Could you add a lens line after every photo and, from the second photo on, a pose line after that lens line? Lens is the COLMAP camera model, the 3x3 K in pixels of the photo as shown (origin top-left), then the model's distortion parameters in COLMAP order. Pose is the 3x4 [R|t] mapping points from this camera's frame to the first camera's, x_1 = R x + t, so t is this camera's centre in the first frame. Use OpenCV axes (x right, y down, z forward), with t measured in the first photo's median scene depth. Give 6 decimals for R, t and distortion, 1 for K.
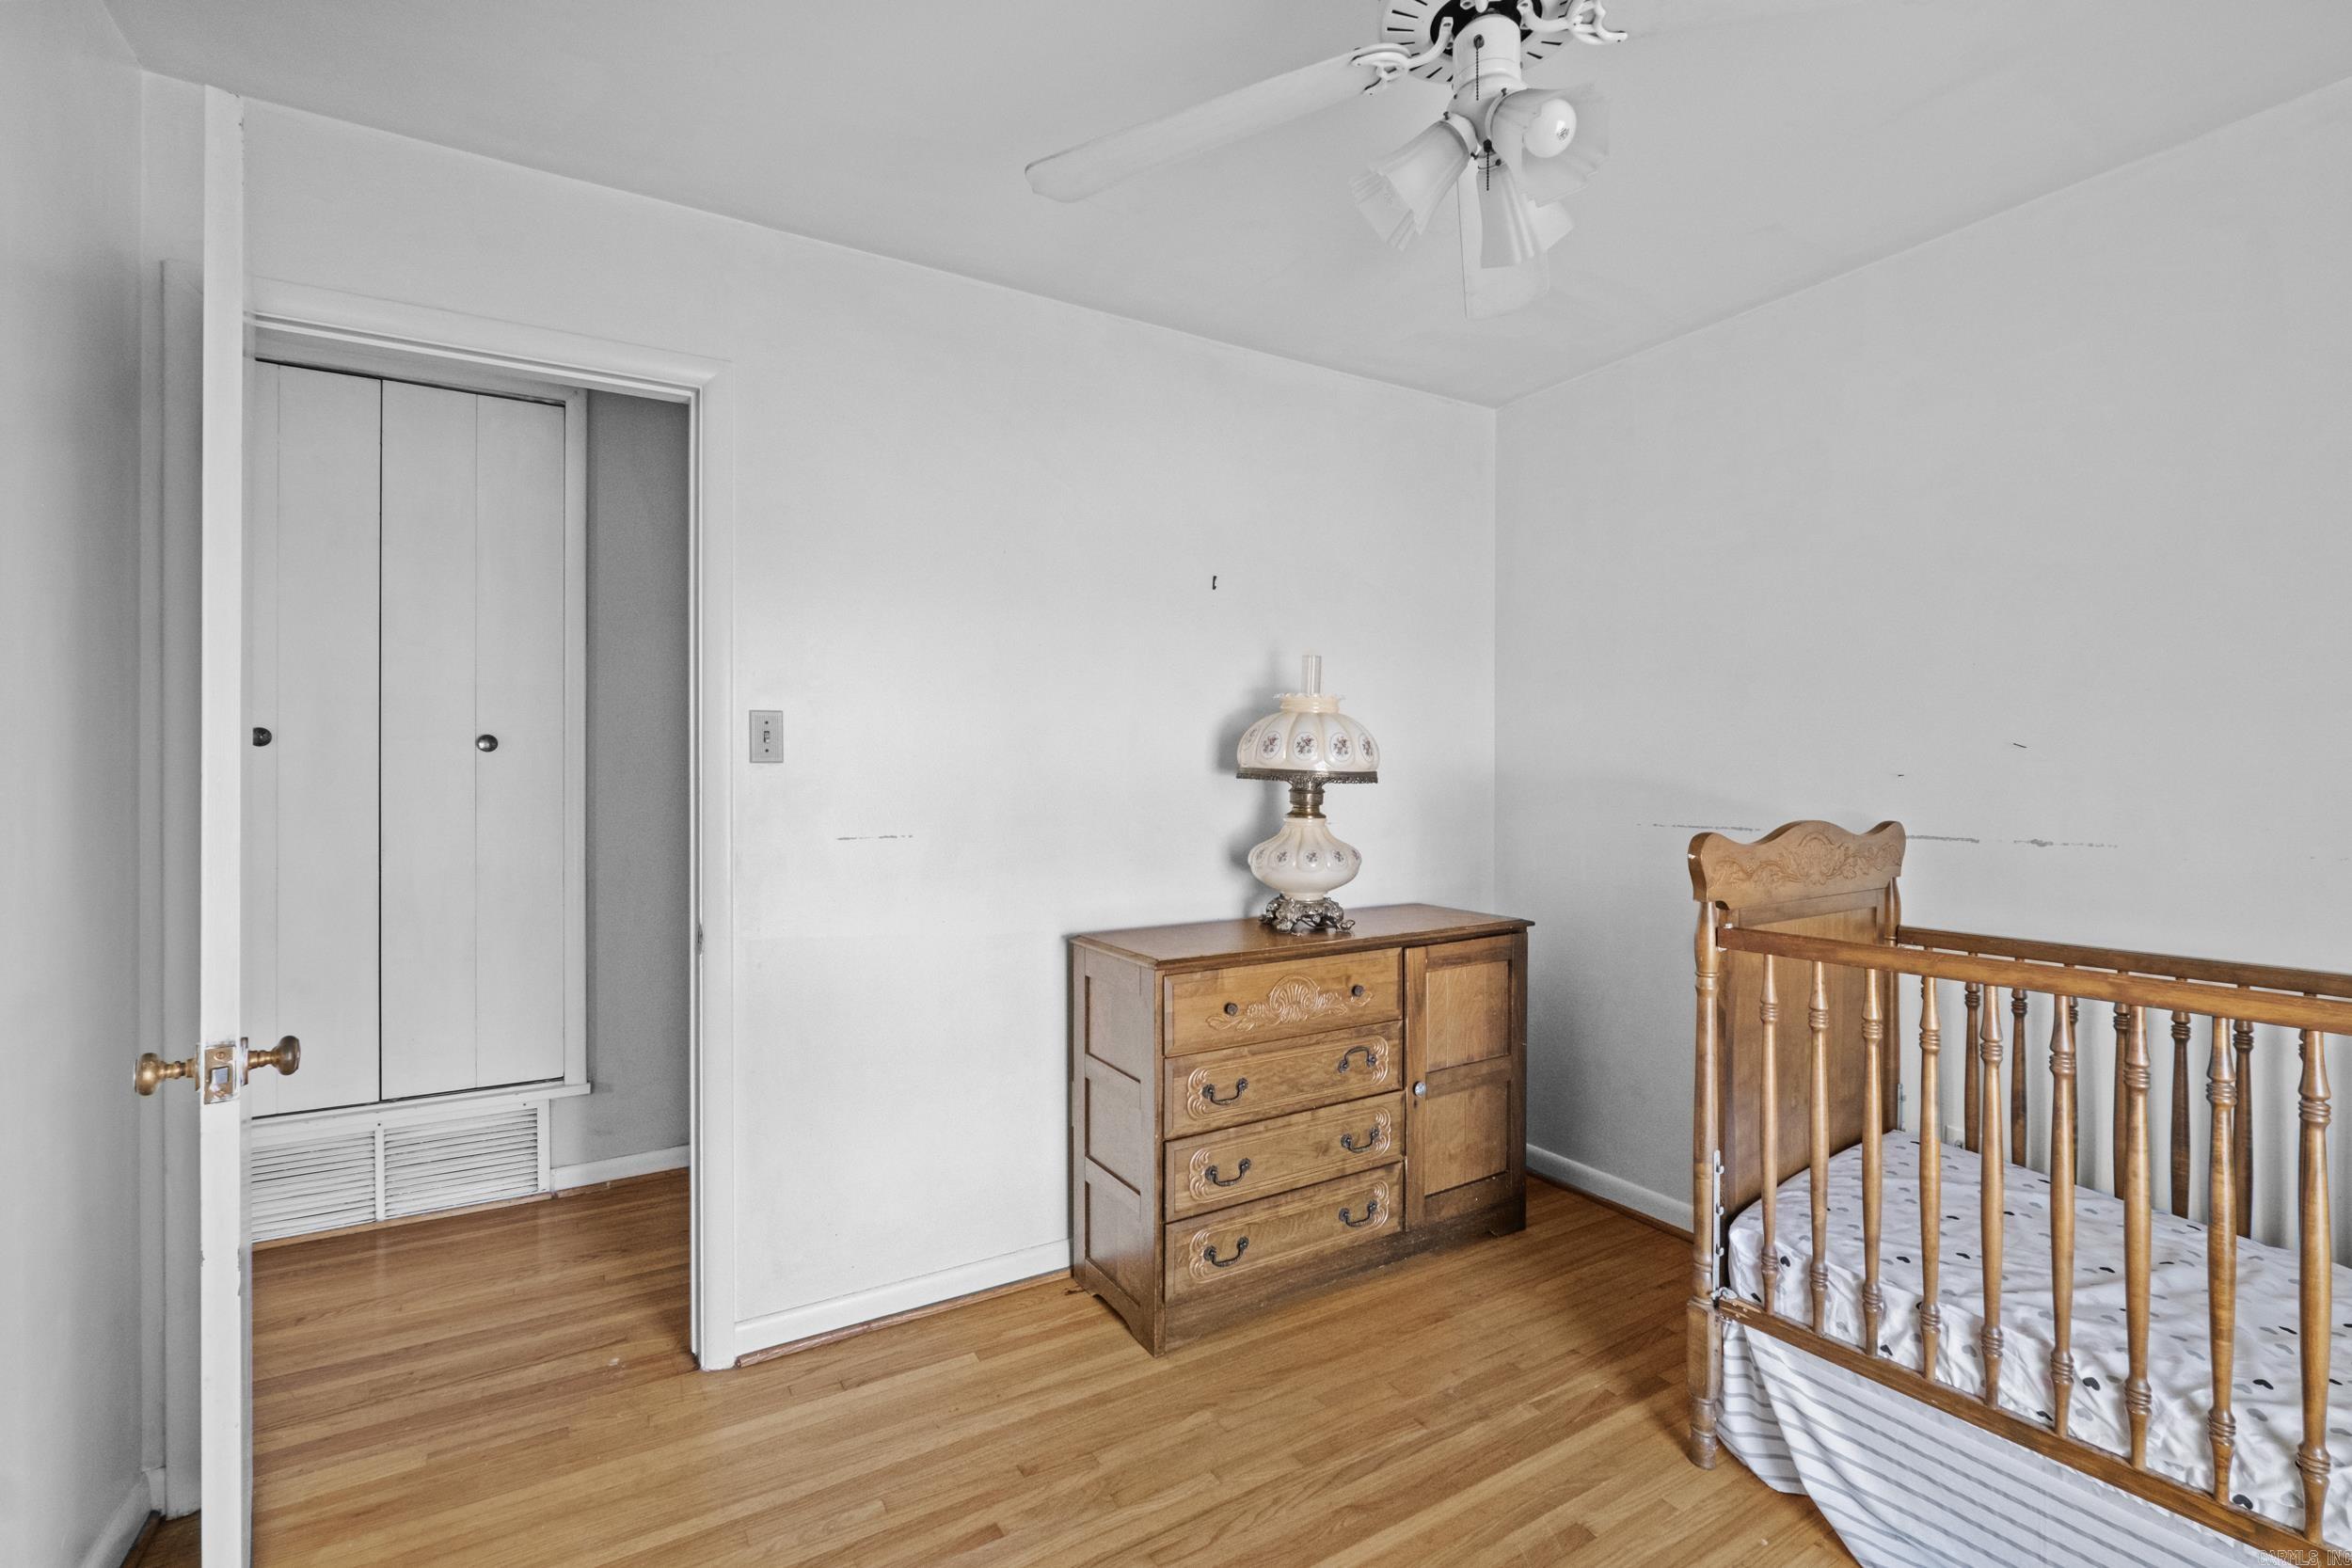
lens RADIAL K [[1029.4, 0, 1165.8], [0, 1029.4, 769.2], [0, 0, 1]] dist [-0.011922, -0.000503]
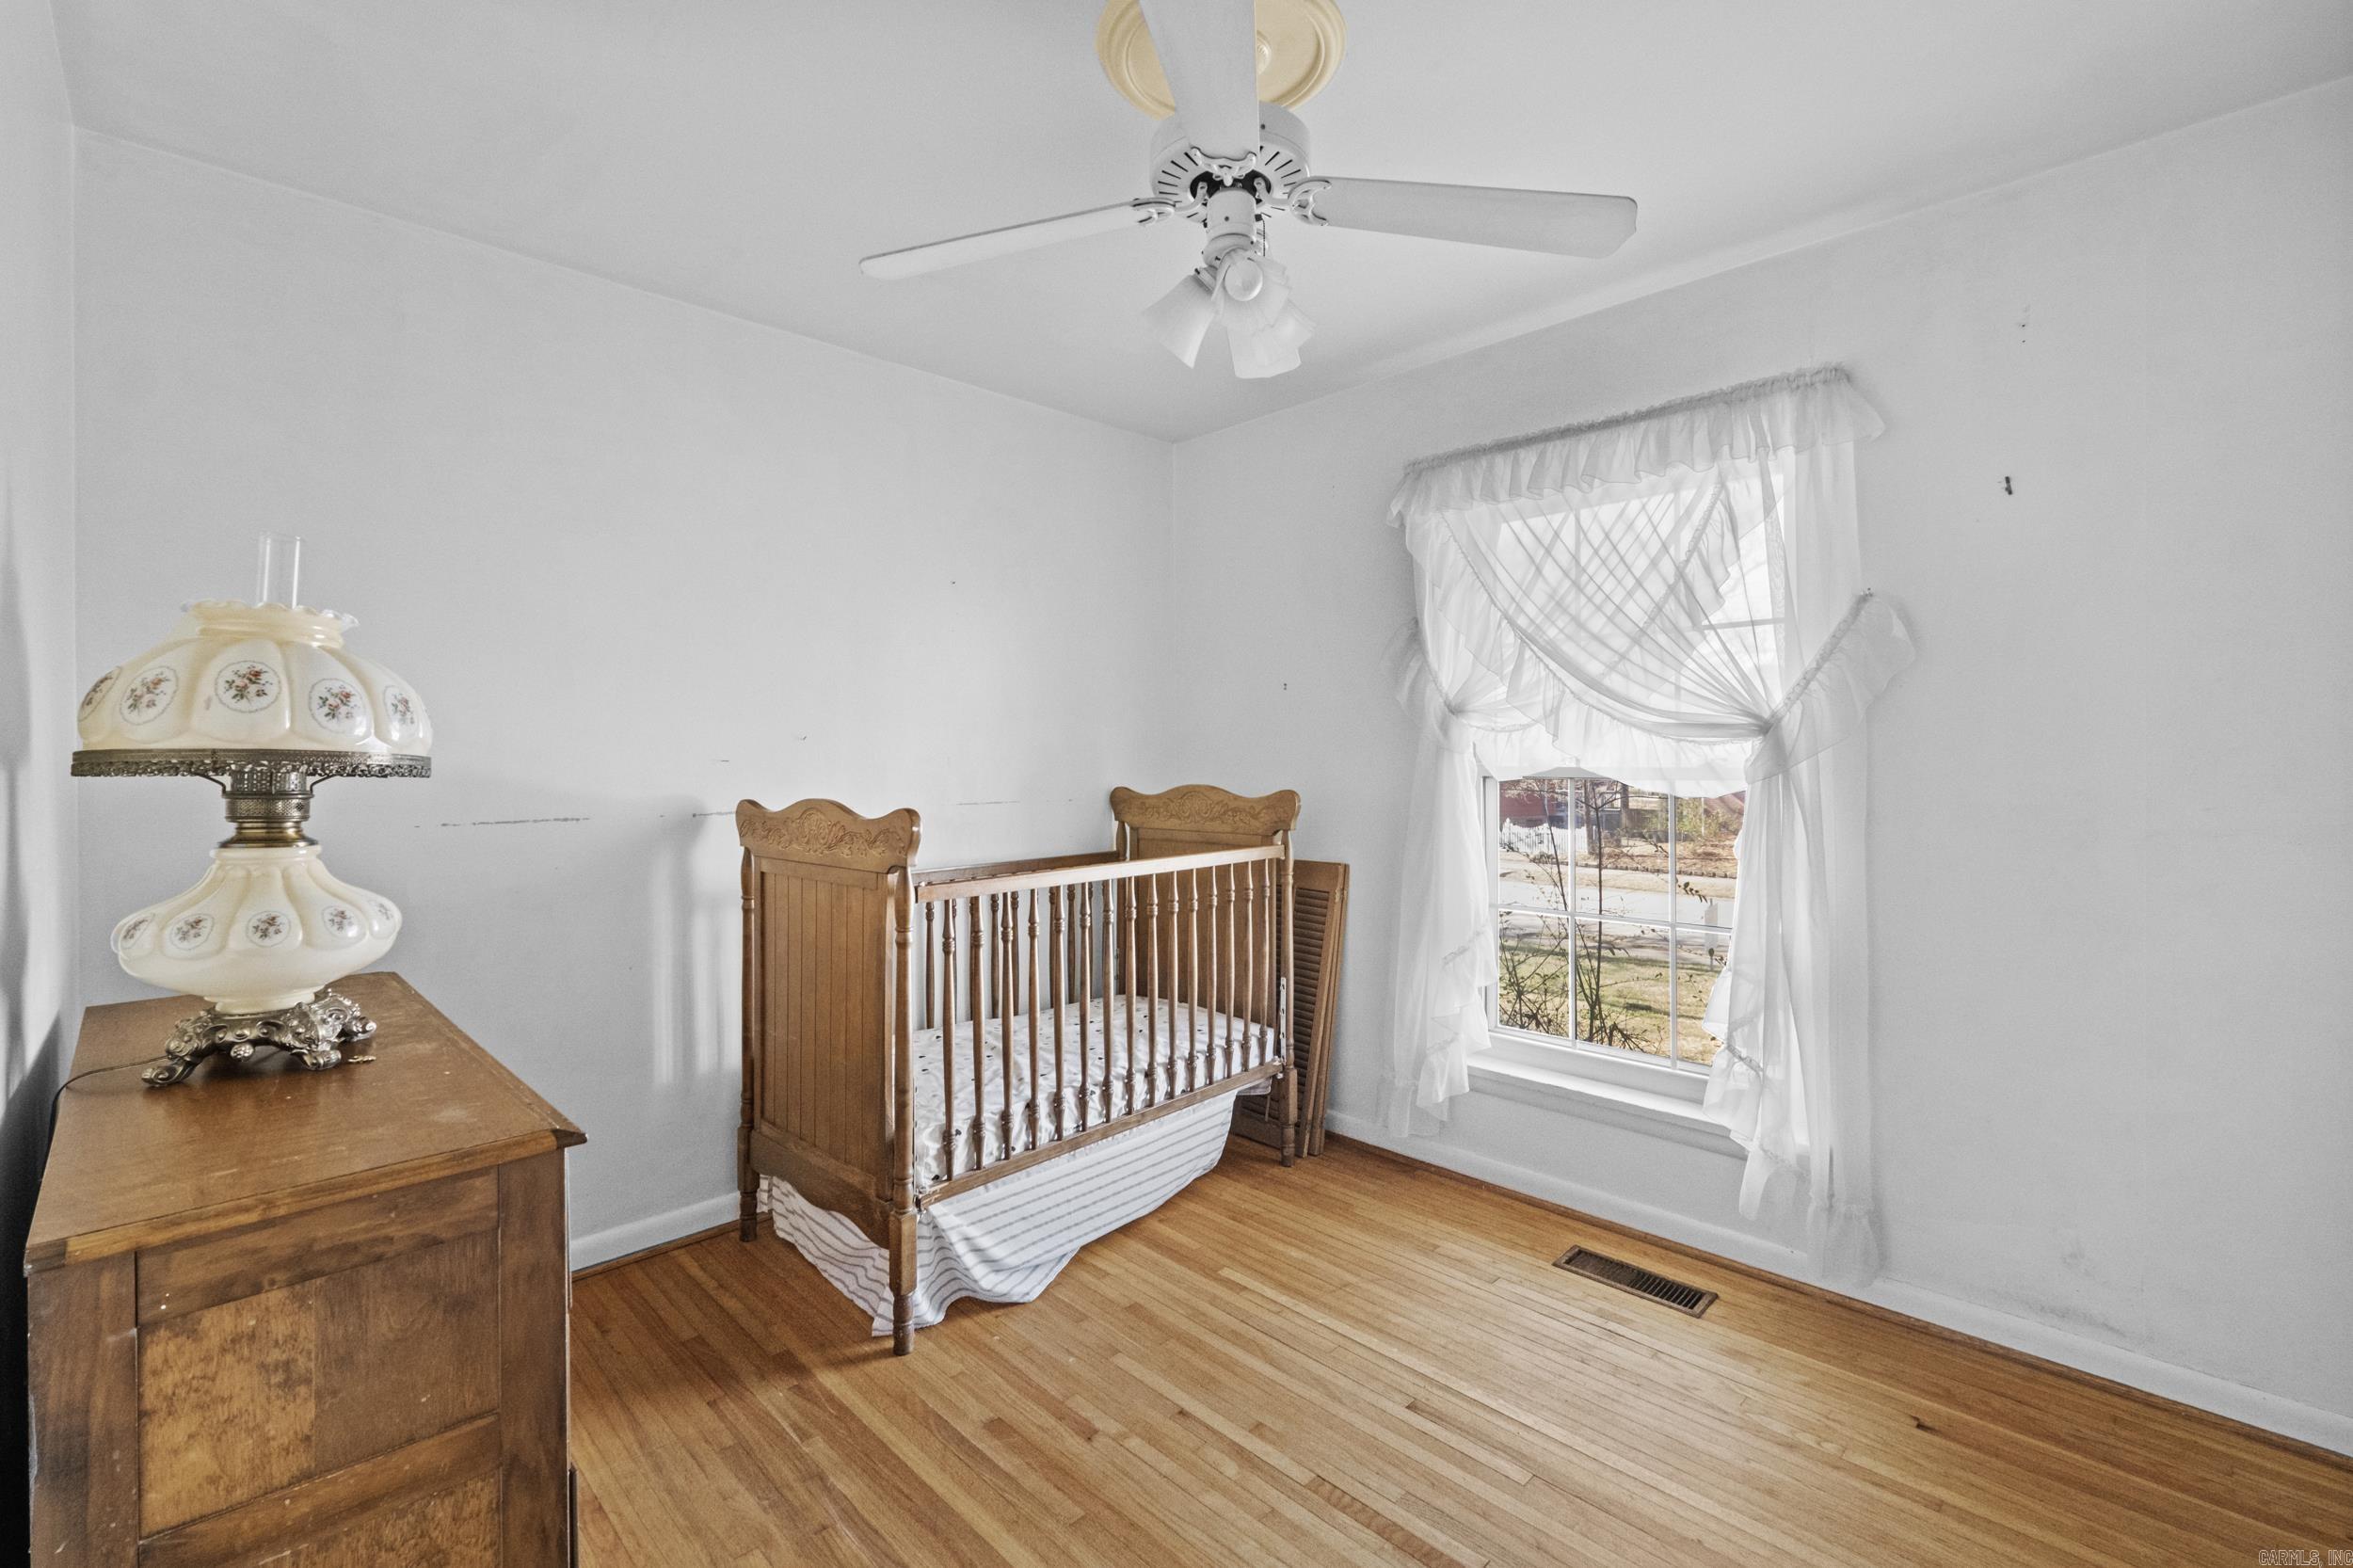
lens RADIAL K [[1029.9, 0, 1166.3], [0, 1029.9, 769.2], [0, 0, 1]] dist [-0.011922, -0.000503]
pose [[-0.258843, -0.010217, 0.965865, -0.664675], [-0.000860, 0.999946, 0.010348, 0.005192], [-0.965919, 0.001848, -0.258838, 0.999112]]
